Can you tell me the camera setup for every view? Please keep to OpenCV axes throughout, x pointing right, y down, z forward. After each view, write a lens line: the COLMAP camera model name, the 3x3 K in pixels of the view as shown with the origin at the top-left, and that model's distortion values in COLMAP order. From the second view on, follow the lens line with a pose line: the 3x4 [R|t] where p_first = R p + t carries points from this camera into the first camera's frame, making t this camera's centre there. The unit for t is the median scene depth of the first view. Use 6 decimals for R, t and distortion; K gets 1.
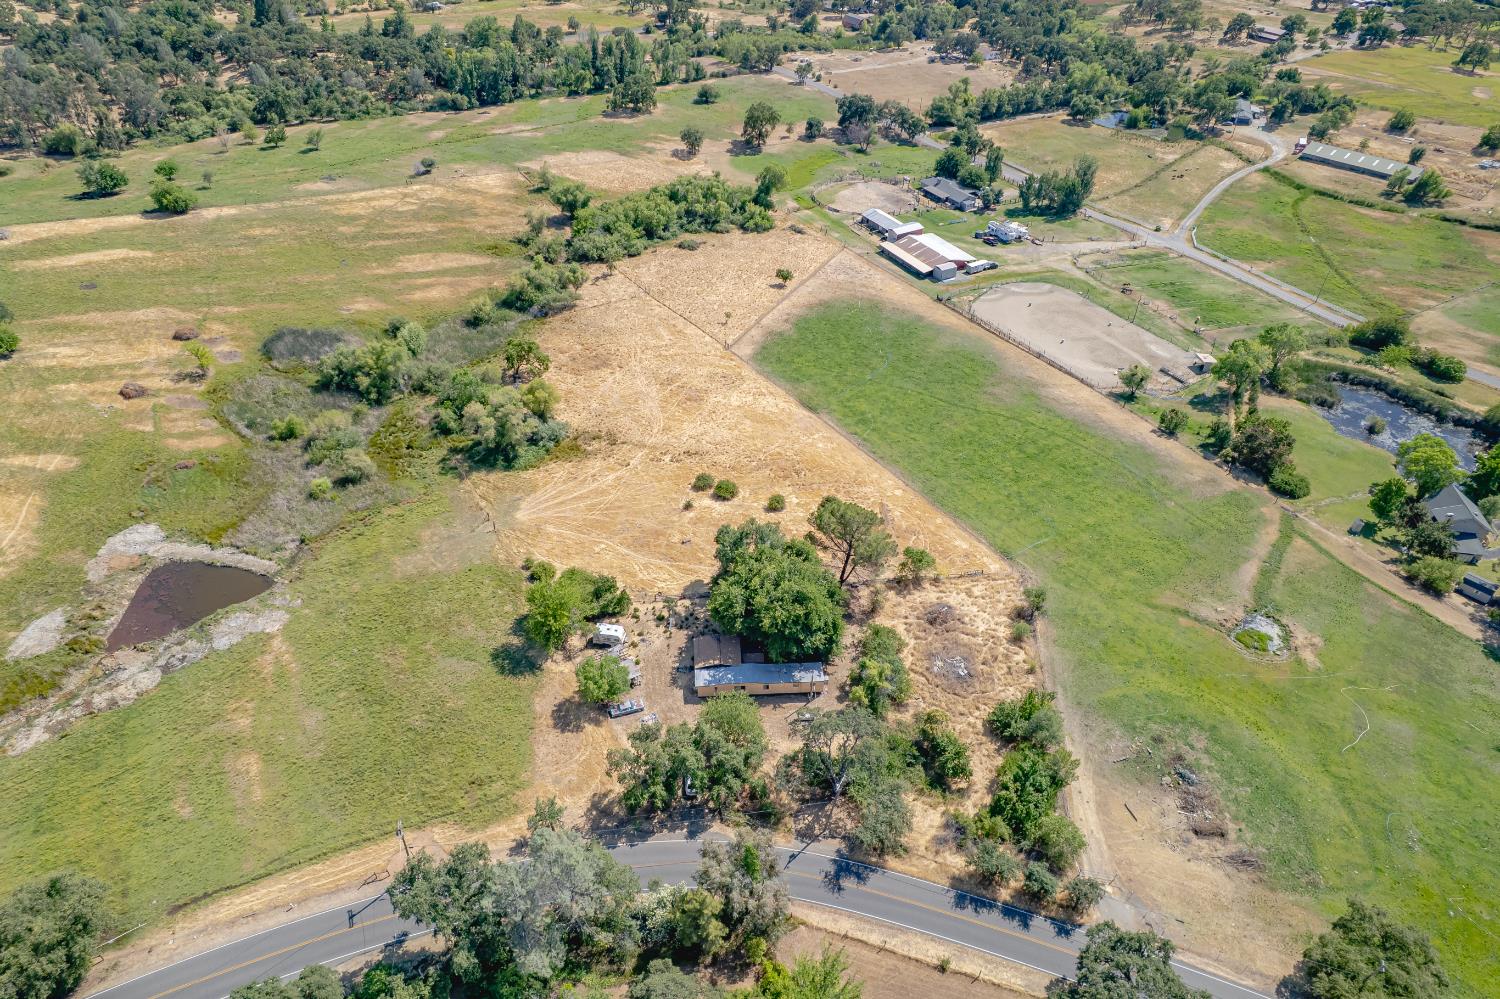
lens RADIAL K [[960.4, 0, 740.3], [0, 960.4, 502.8], [0, 0, 1]] dist [-0.081806, 0.074158]
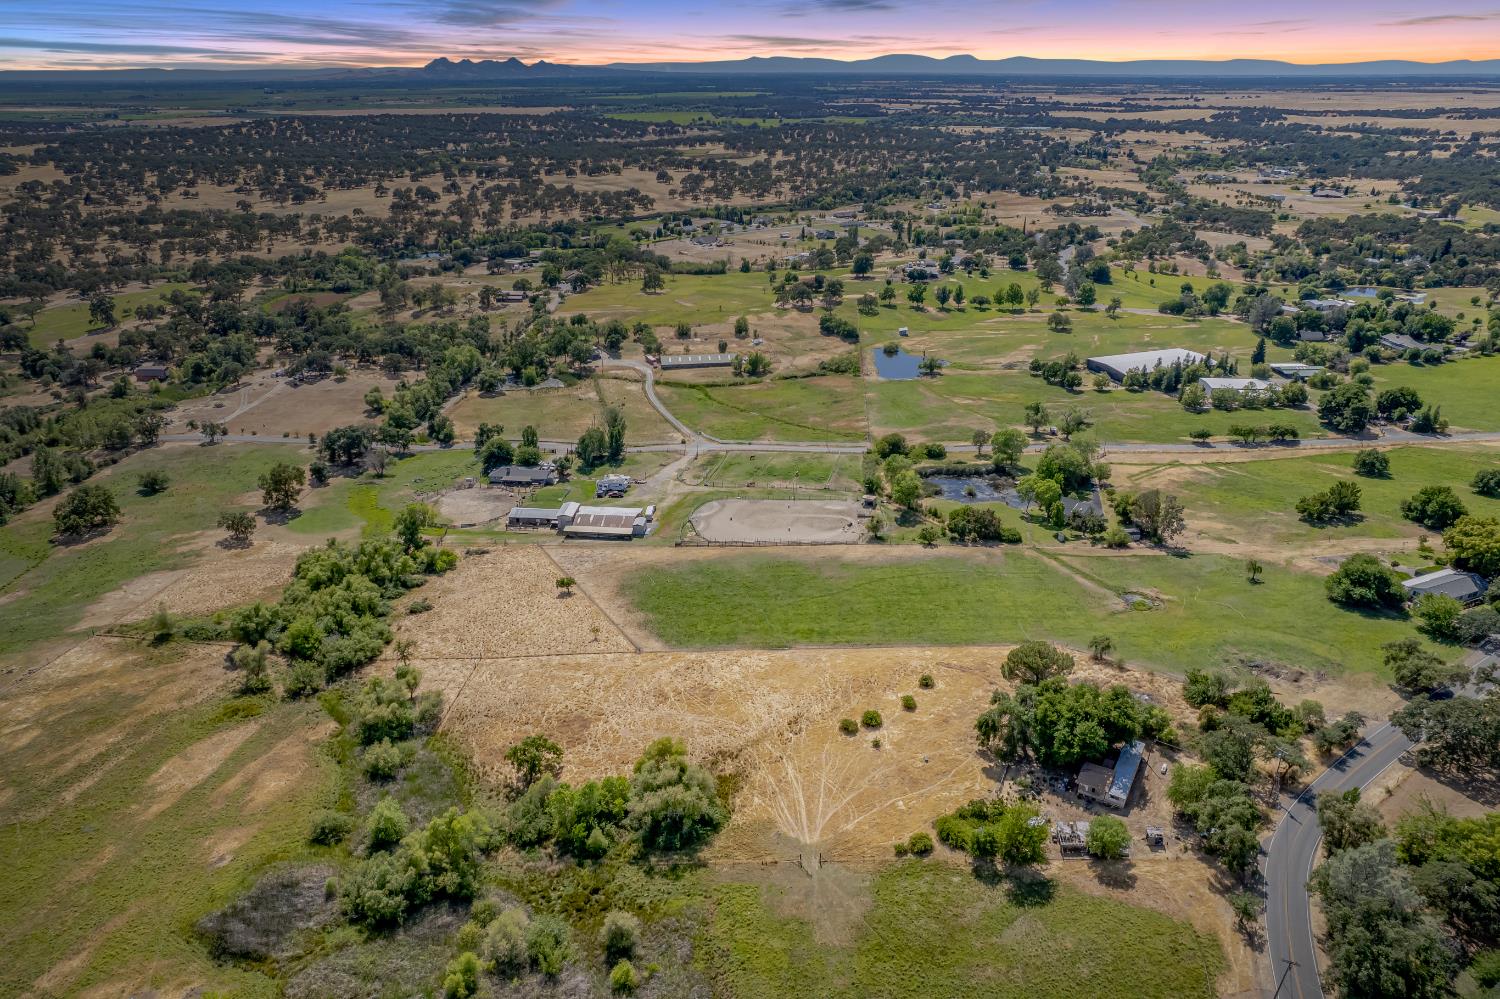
lens RADIAL K [[960.3, 0, 739.2], [0, 960.3, 497.9], [0, 0, 1]] dist [-0.075783, 0.064259]
pose [[0.568864, -0.341352, 0.748246, -0.560430], [0.522330, 0.852705, -0.008102, -0.201482], [-0.635268, 0.395440, 0.663372, 0.156928]]
